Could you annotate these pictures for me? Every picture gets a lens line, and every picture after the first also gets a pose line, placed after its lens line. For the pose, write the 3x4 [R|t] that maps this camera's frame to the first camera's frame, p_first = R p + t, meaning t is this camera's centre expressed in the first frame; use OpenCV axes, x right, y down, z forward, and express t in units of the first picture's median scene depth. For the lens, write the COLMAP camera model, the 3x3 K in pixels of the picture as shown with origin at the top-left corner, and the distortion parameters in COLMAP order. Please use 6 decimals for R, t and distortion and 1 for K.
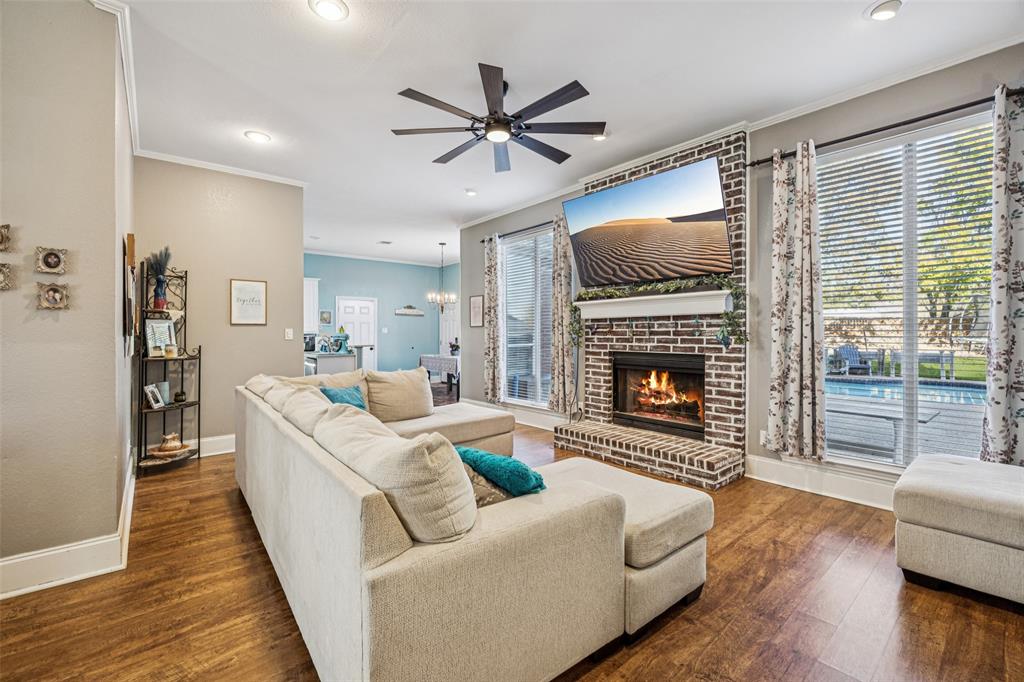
lens RADIAL K [[443.1, 0, 513.7], [0, 443.1, 336.1], [0, 0, 1]] dist [0.001281, -0.000894]
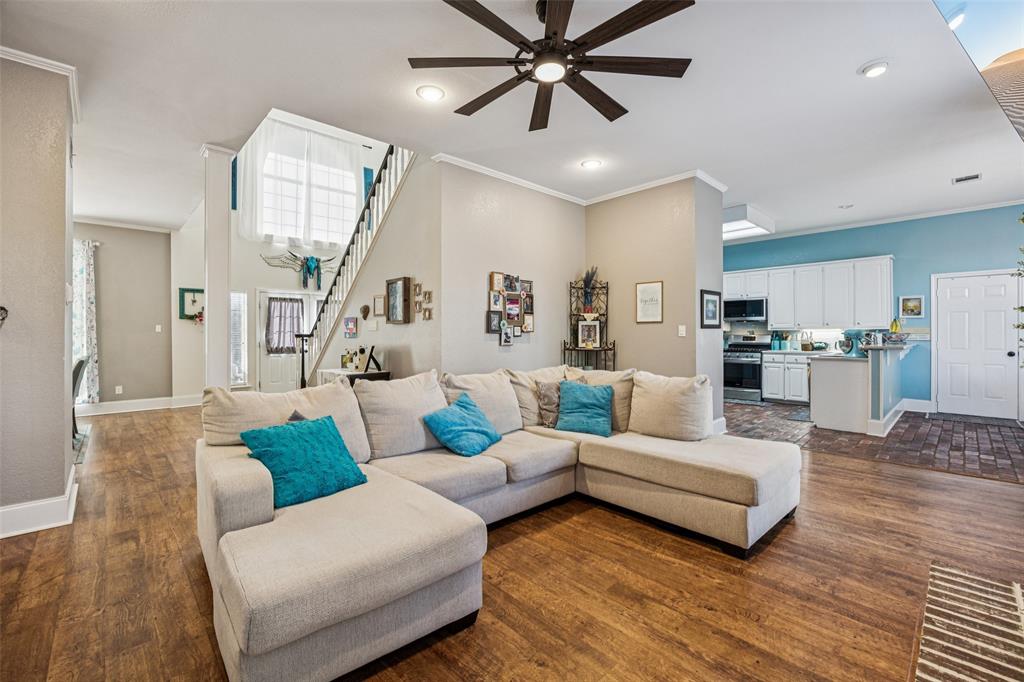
lens RADIAL K [[443.1, 0, 495.1], [0, 443.1, 330.8], [0, 0, 1]] dist [0.001281, -0.000894]
pose [[0.029292, 0.002691, -0.999567, 0.528625], [-0.000727, 0.999996, 0.002671, -0.008578], [0.999571, 0.000648, 0.029294, 0.630809]]
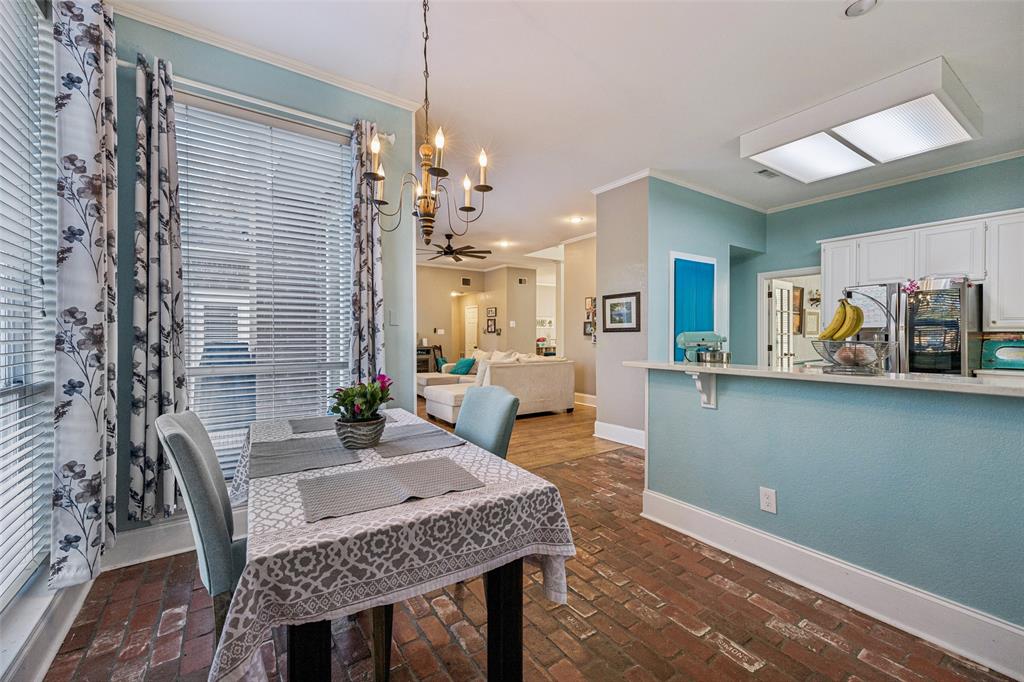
lens RADIAL K [[395.5, 0, 509.9], [0, 395.5, 337.2], [0, 0, 1]] dist [0.001472, -0.000015]
pose [[-0.992689, 0.004733, 0.120604, -0.470299], [0.005651, 0.999958, 0.007277, -0.007215], [-0.120564, 0.007905, -0.992674, 2.301670]]
